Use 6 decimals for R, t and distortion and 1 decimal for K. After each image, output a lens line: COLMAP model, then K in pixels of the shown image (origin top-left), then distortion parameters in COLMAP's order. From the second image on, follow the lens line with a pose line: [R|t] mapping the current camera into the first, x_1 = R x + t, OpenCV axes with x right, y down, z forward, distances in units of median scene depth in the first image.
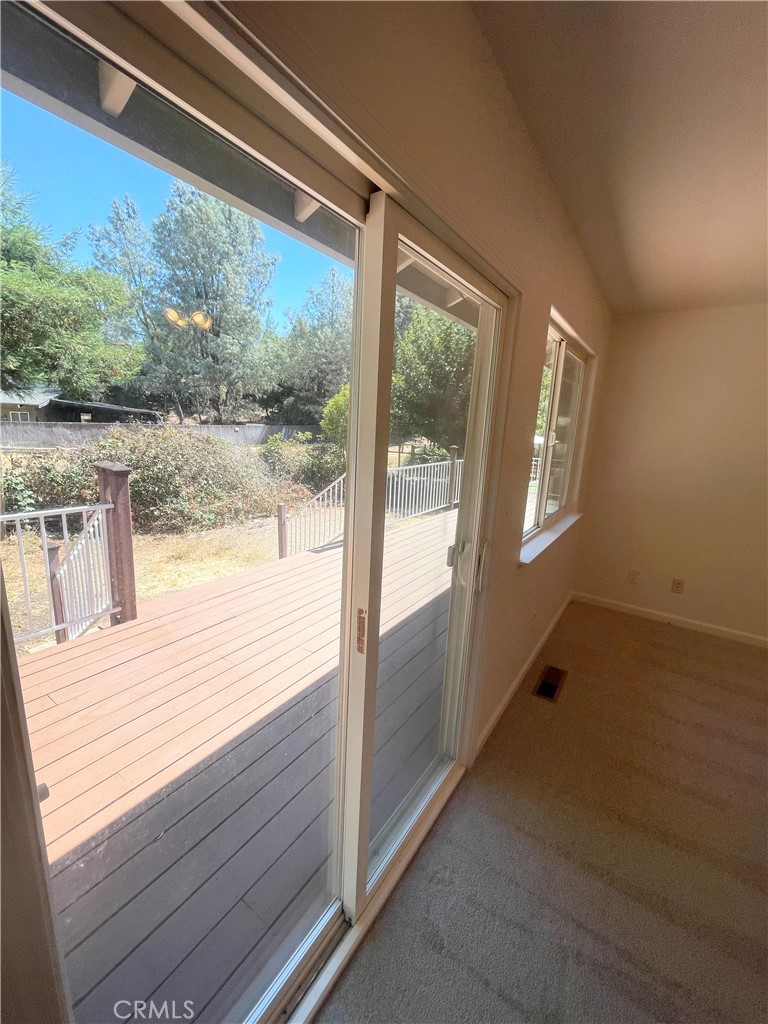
lens RADIAL K [[415.5, 0, 380.0], [0, 415.5, 507.1], [0, 0, 1]] dist [-0.002199, -0.000457]
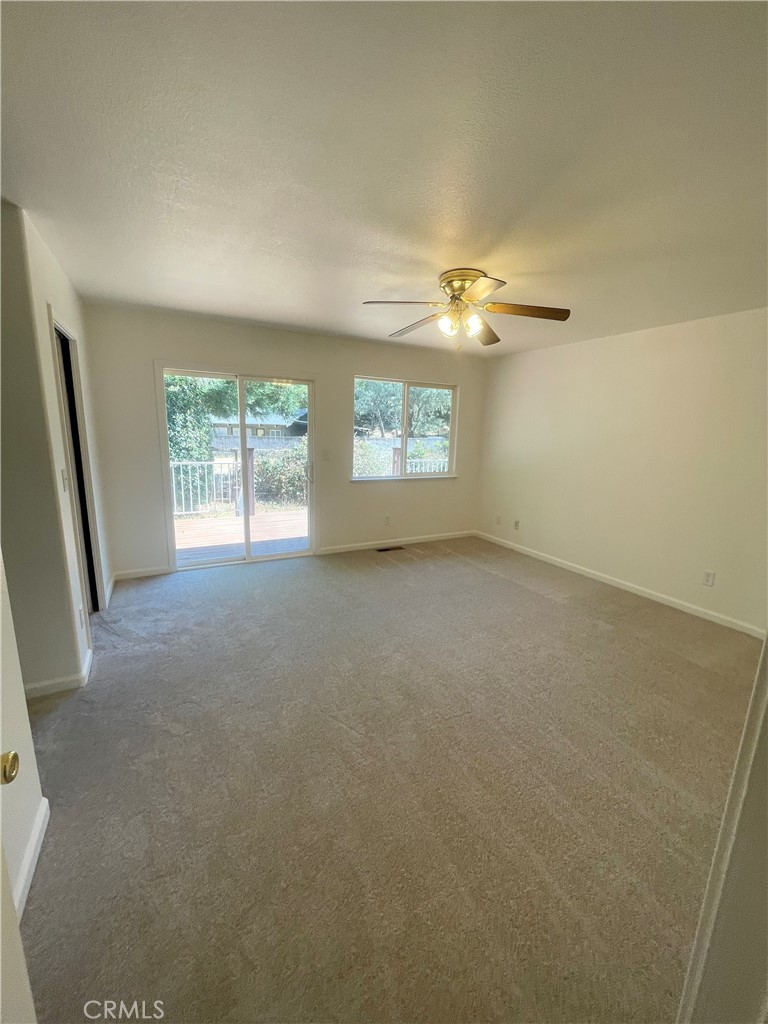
lens RADIAL K [[415.5, 0, 385.8], [0, 415.5, 510.8], [0, 0, 1]] dist [-0.002199, -0.000457]
pose [[0.888506, 0.066980, -0.453950, 0.096982], [-0.078311, 0.996910, -0.006183, 0.018310], [0.452133, 0.041043, 0.891006, -0.062248]]
